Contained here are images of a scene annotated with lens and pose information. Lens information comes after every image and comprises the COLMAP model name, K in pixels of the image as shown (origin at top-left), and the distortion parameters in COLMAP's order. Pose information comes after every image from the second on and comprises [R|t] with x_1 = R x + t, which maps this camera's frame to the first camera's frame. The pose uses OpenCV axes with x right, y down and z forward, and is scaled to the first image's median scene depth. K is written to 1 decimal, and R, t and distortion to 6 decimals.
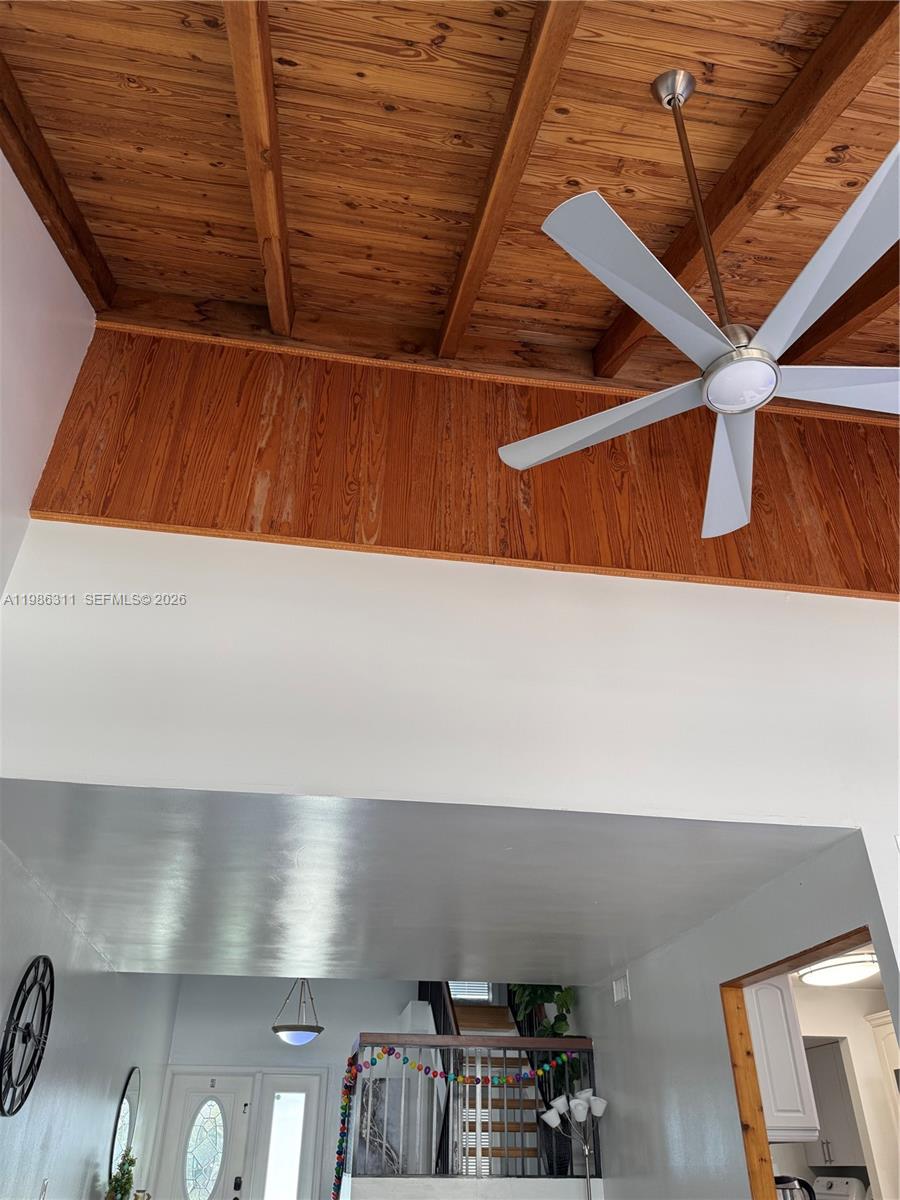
lens RADIAL K [[848.7, 0, 455.8], [0, 848.7, 601.4], [0, 0, 1]] dist [-0.004504, 0.003148]
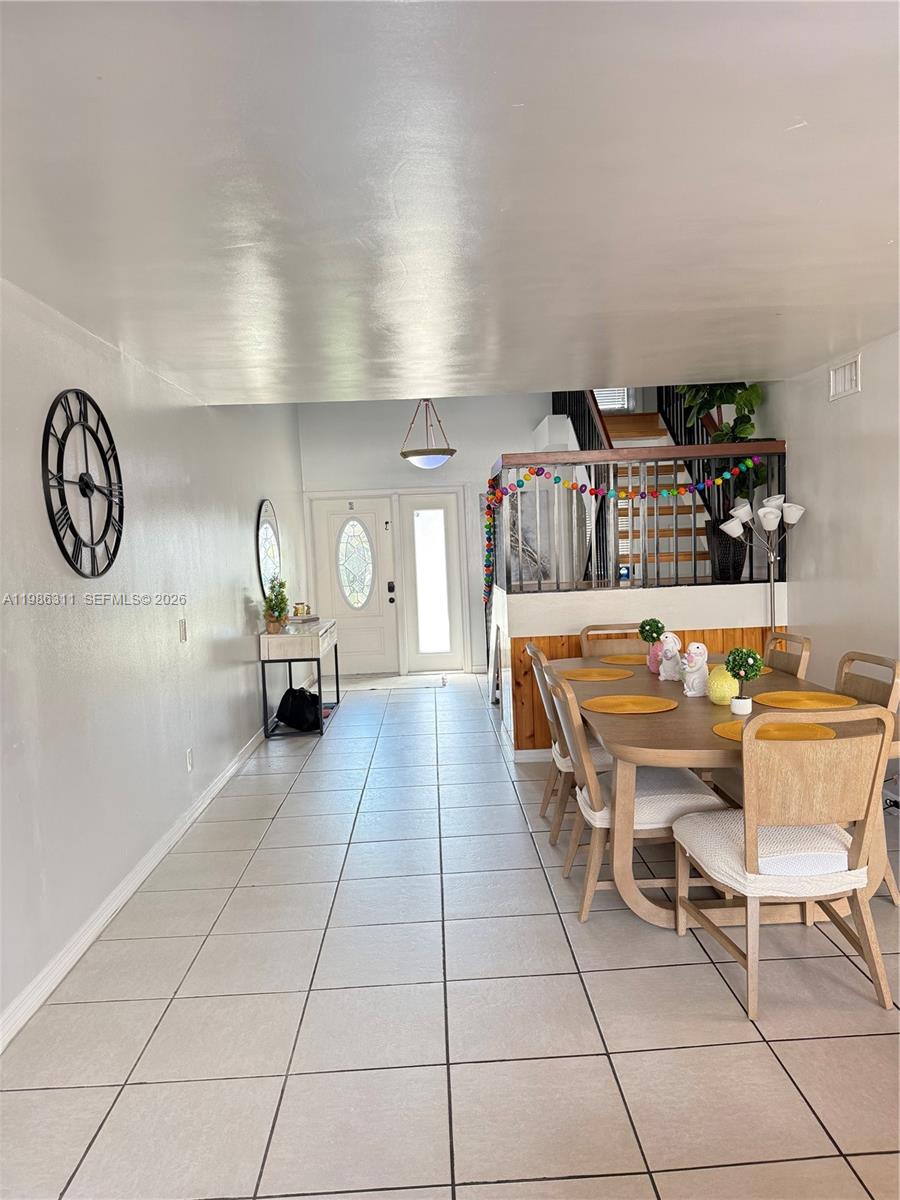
lens RADIAL K [[837.1, 0, 445.4], [0, 837.1, 601.0], [0, 0, 1]] dist [0.167805, -0.319977]
pose [[0.988097, -0.035197, -0.149754, -0.044028], [0.119151, 0.790852, 0.600296, 0.103211], [0.097304, -0.610994, 0.785632, 0.223057]]
